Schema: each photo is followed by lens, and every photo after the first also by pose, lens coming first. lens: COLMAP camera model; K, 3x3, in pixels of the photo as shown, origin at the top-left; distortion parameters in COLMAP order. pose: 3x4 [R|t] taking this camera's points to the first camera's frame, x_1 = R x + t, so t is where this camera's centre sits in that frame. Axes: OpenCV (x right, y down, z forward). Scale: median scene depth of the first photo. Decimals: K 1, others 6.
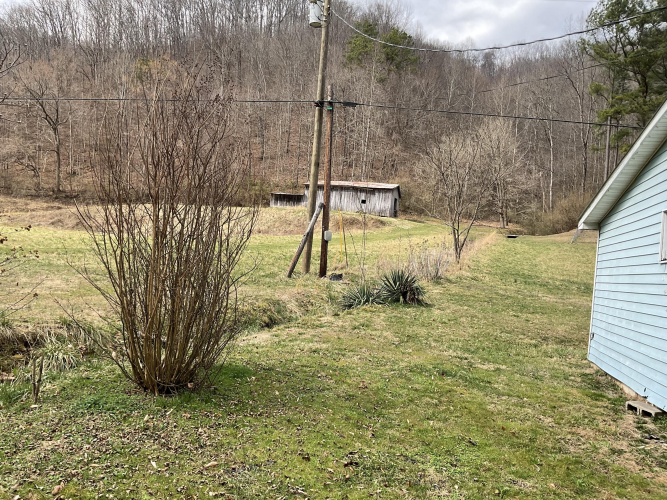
lens RADIAL K [[439.6, 0, 333.8], [0, 439.6, 239.2], [0, 0, 1]] dist [-0.007101, -0.001576]
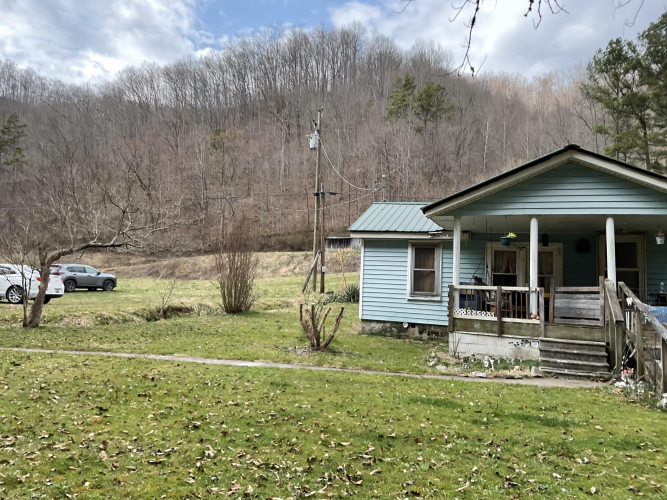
lens RADIAL K [[563.3, 0, 333.5], [0, 563.3, 250.0], [0, 0, 1]] dist [0.006006, 0.000734]
pose [[0.977151, -0.058014, -0.204477, 0.181718], [0.045505, 0.996824, -0.065361, 0.023602], [0.207619, 0.054563, 0.976687, -0.441177]]
